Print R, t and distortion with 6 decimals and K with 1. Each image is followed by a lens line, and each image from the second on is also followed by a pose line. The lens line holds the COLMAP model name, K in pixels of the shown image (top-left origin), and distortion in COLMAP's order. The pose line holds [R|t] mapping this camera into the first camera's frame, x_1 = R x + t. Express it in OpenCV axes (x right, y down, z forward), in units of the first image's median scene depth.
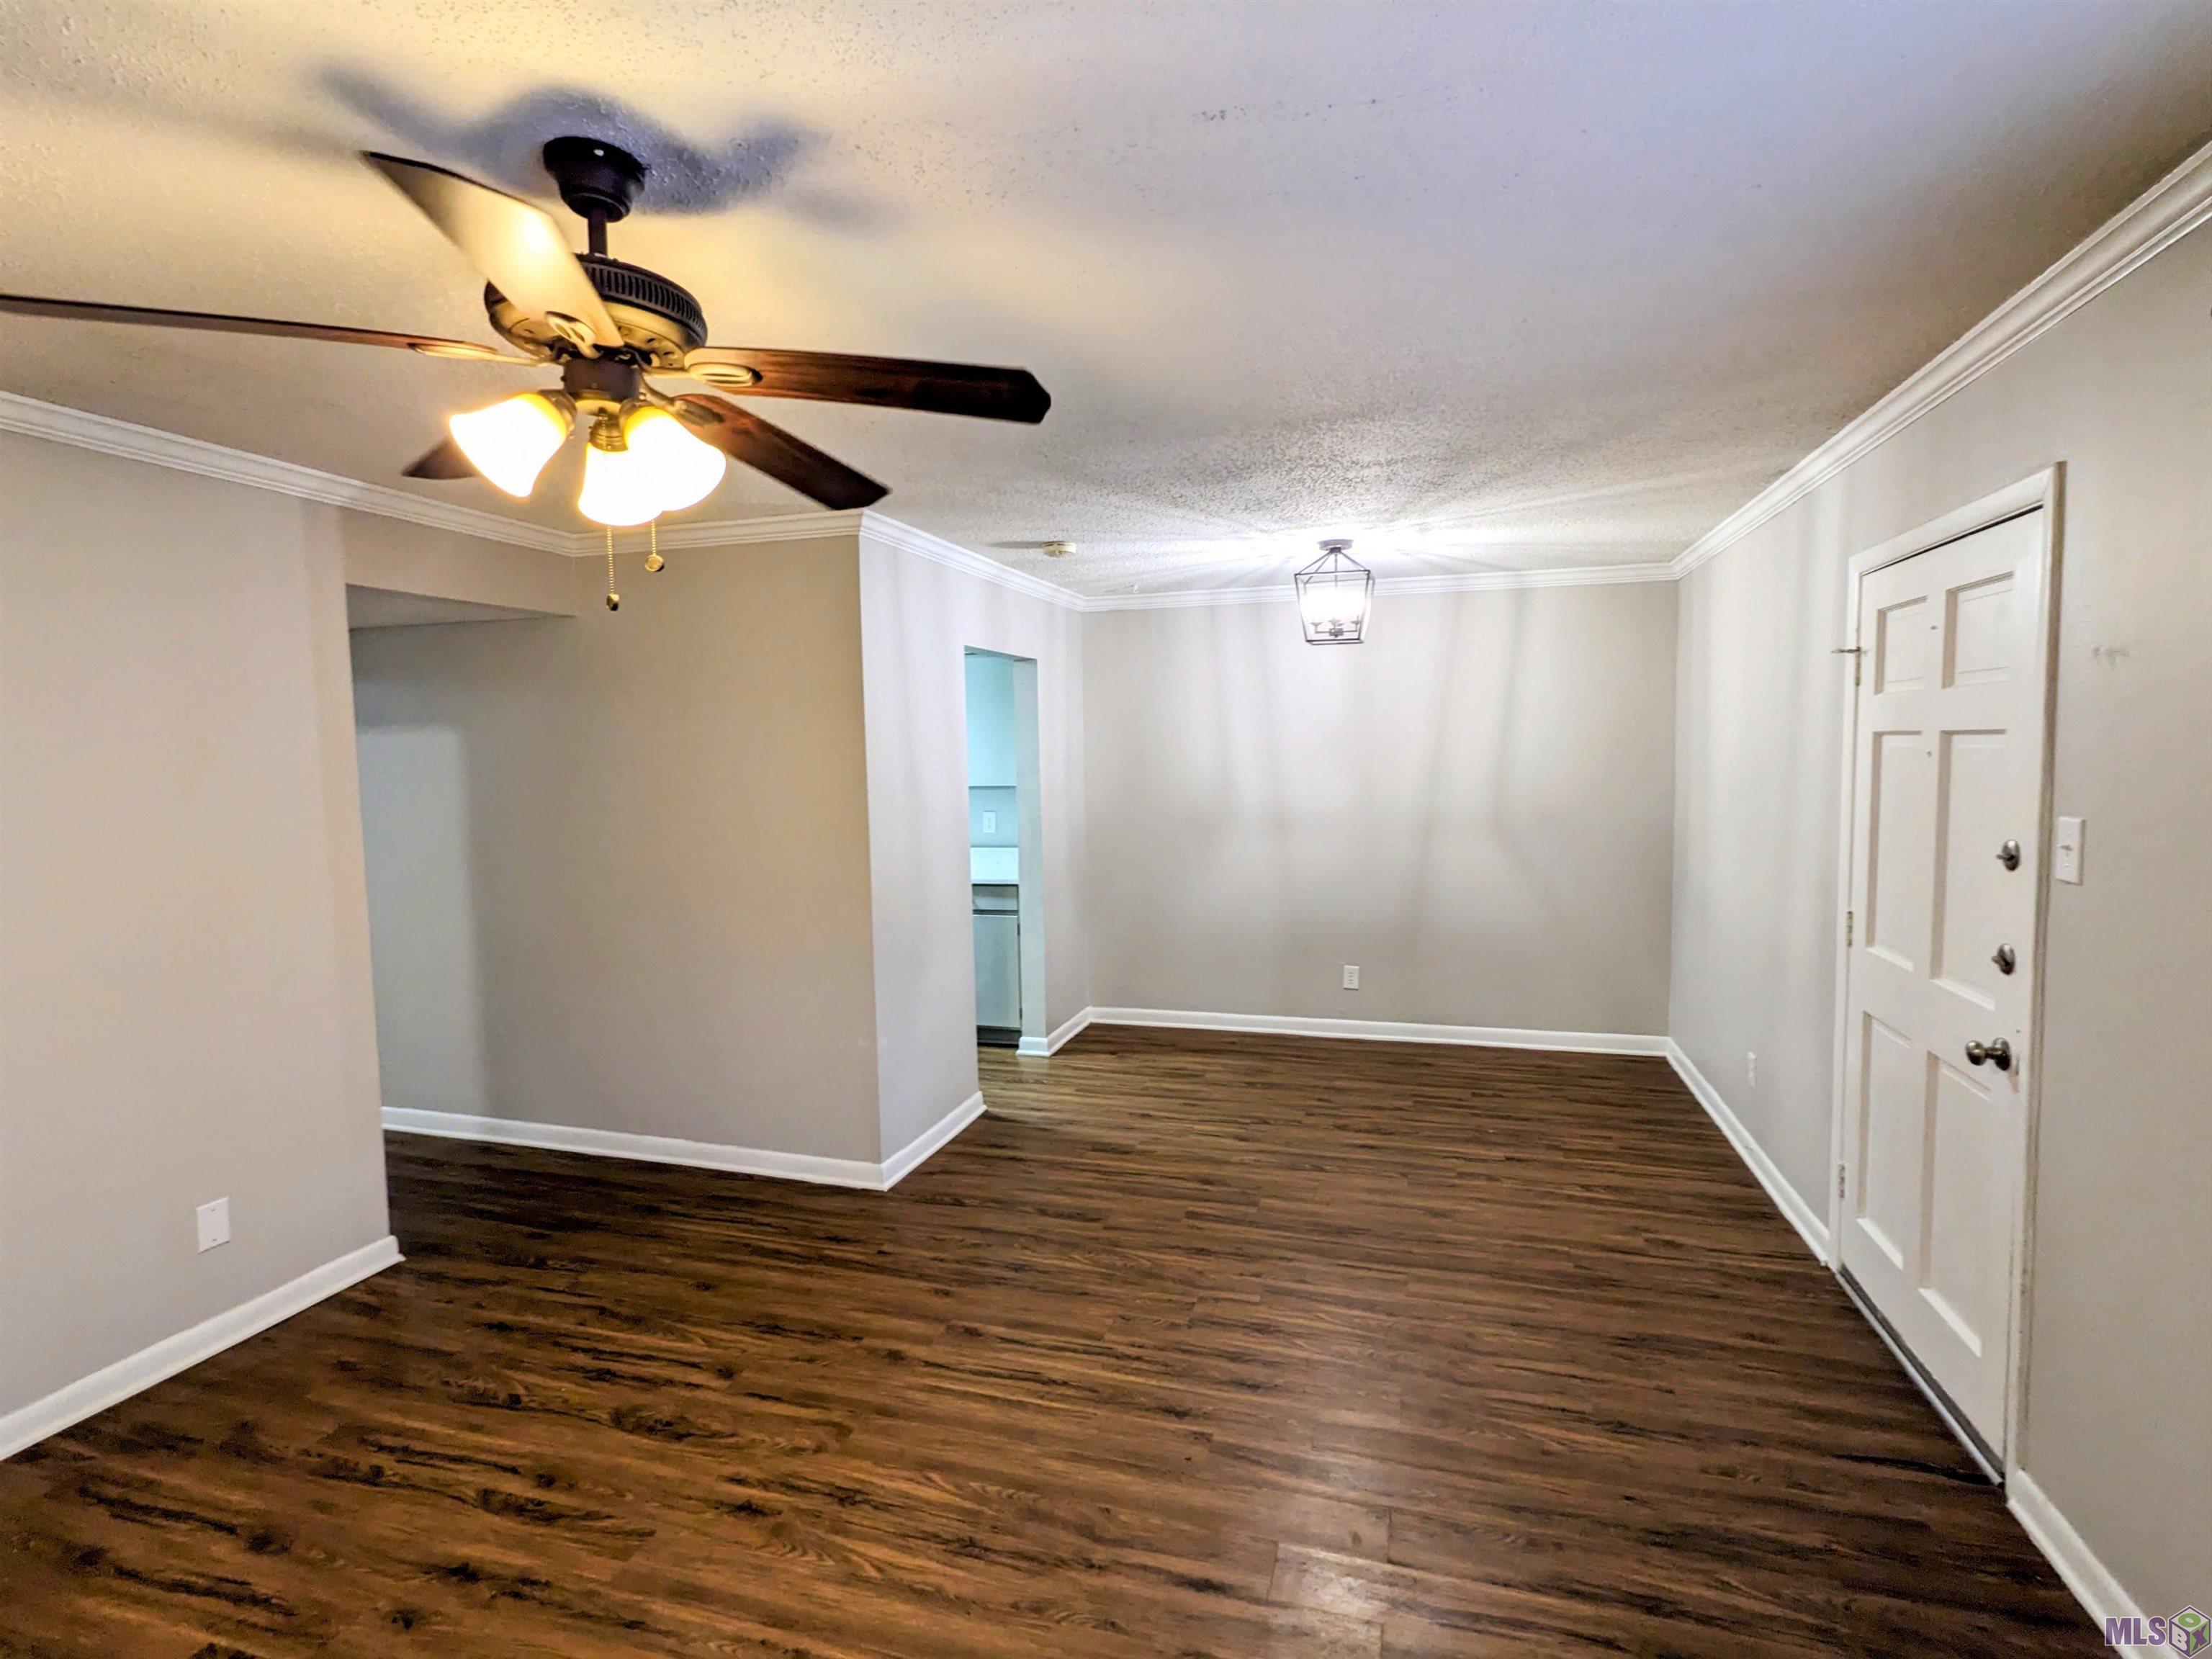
lens RADIAL K [[1061.7, 0, 1106.0], [0, 1061.7, 829.5], [0, 0, 1]] dist [0.002157, 0.001156]
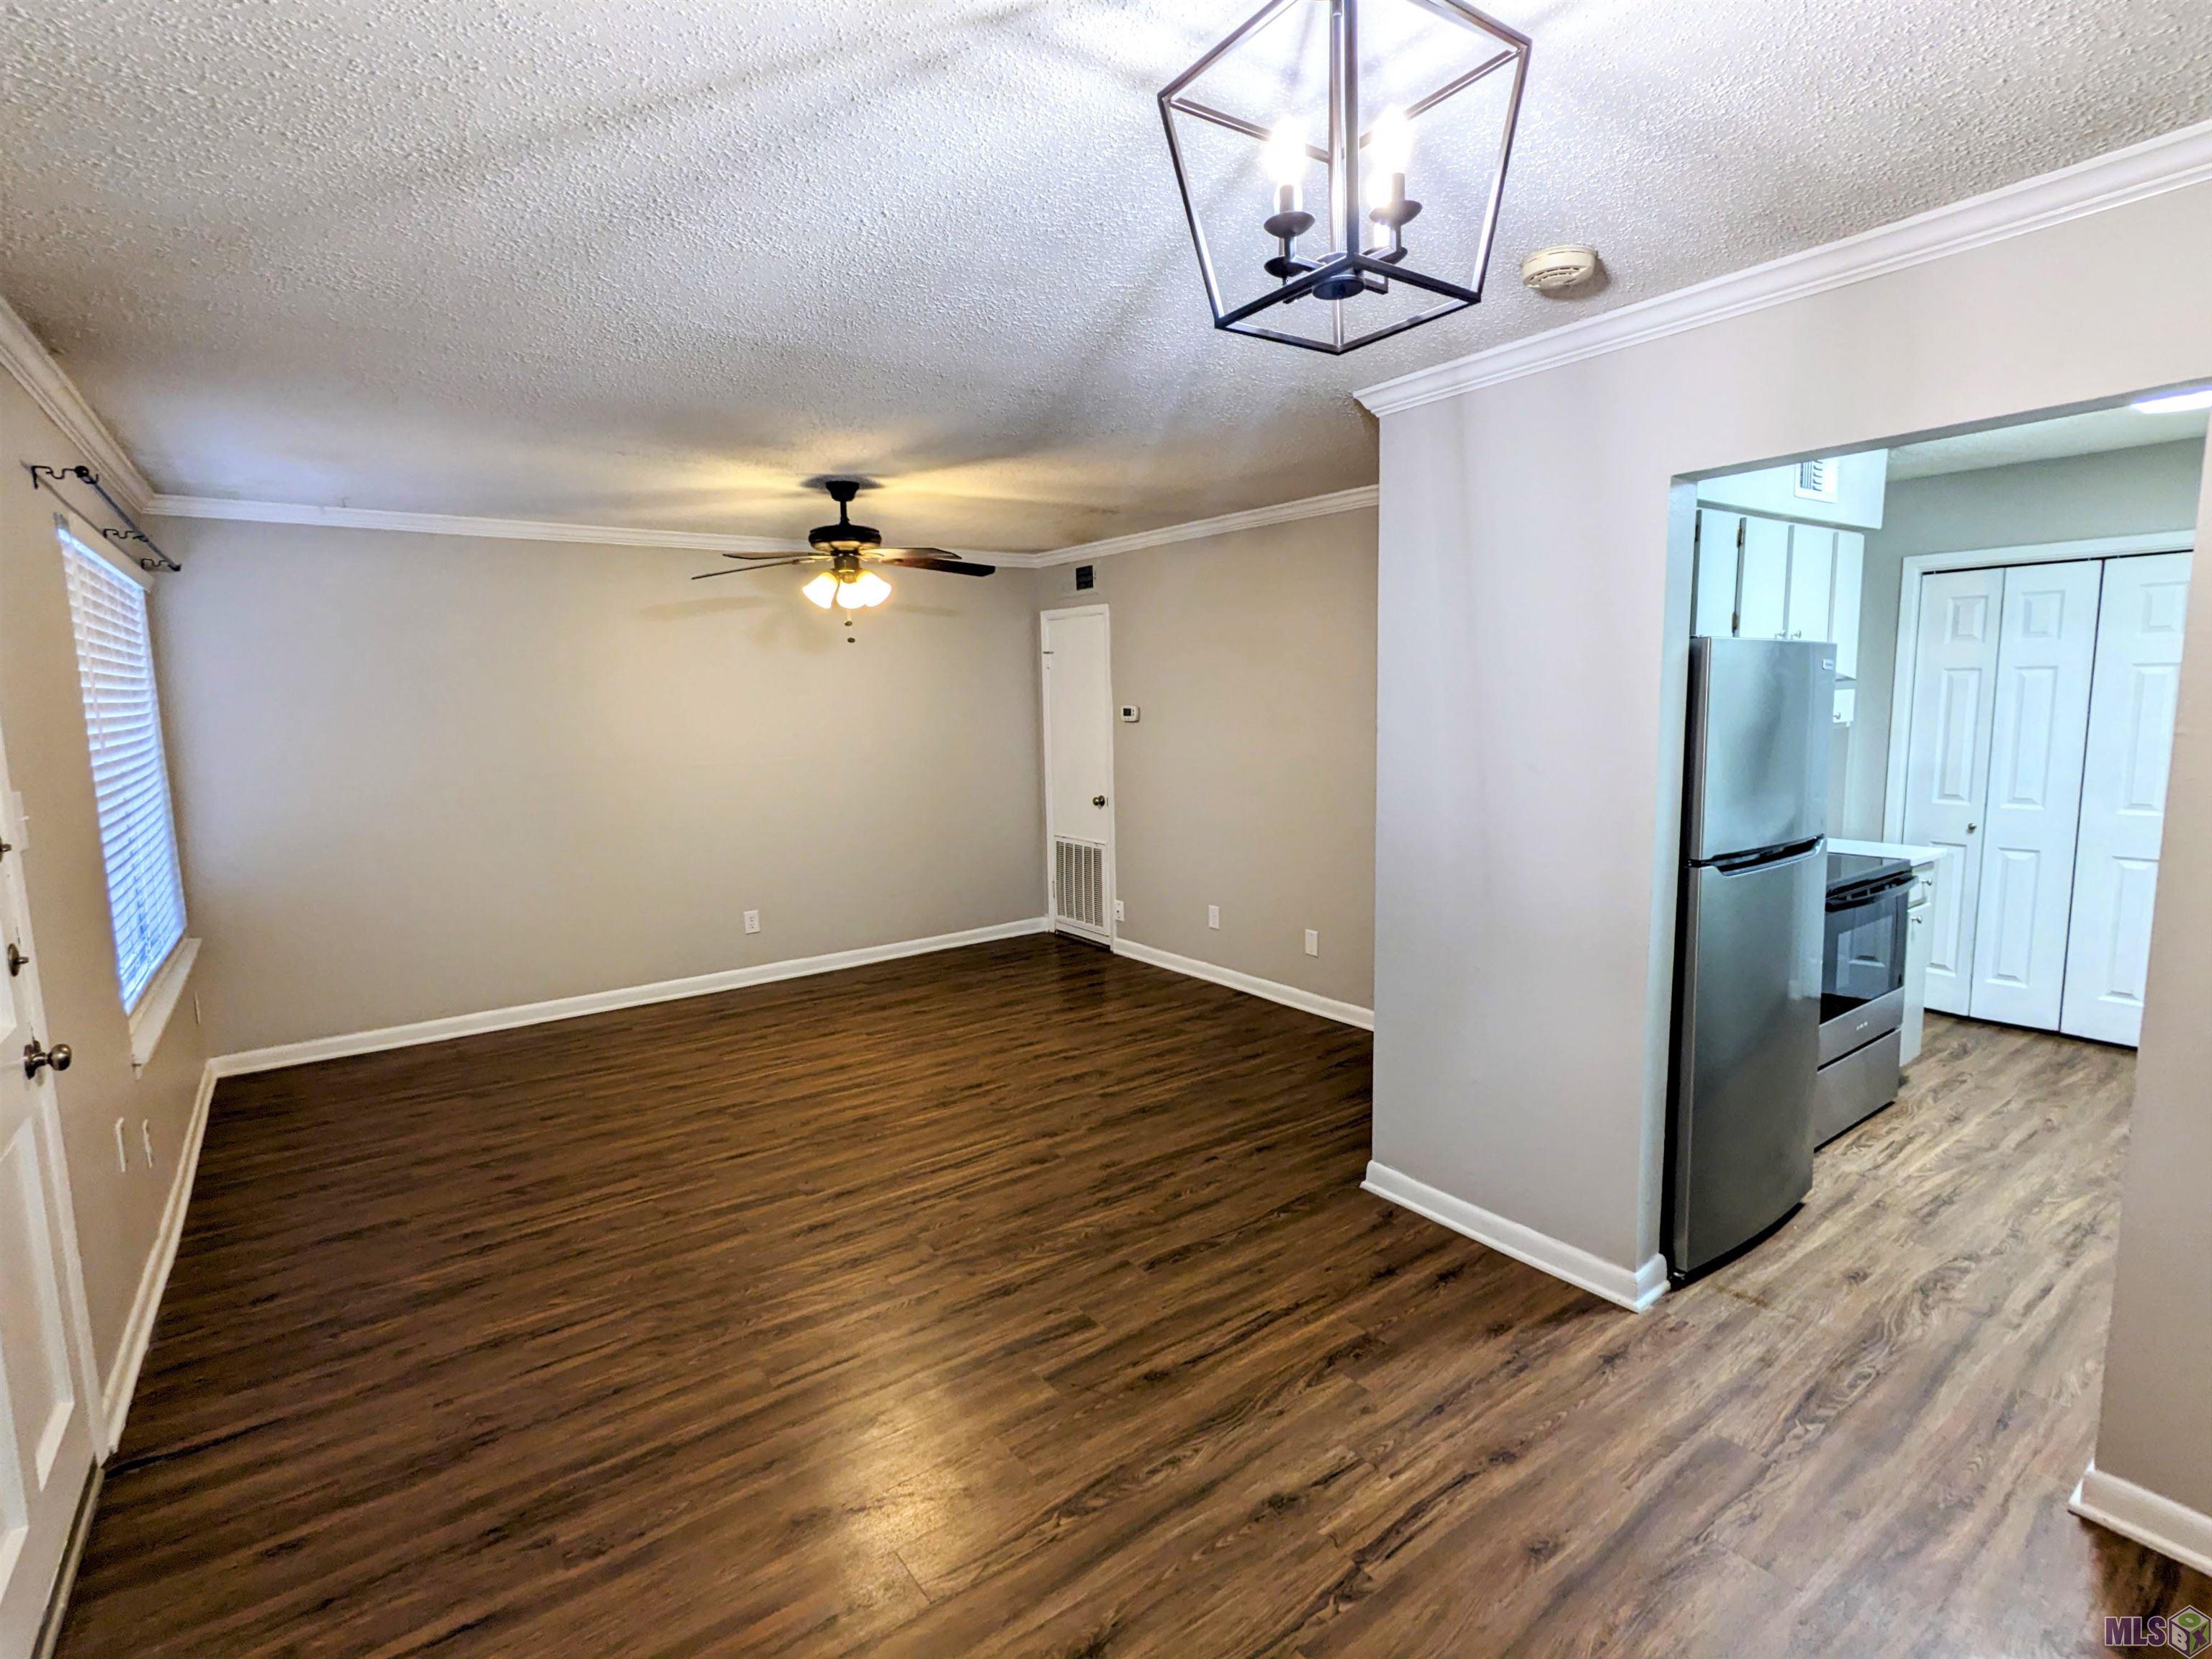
lens RADIAL K [[1061.7, 0, 1106.0], [0, 1061.7, 829.5], [0, 0, 1]] dist [0.002157, 0.001156]
pose [[-0.596084, 0.133138, -0.791807, 0.774632], [-0.025822, 0.982468, 0.184635, -0.141866], [0.802507, 0.130504, -0.582195, 1.769338]]
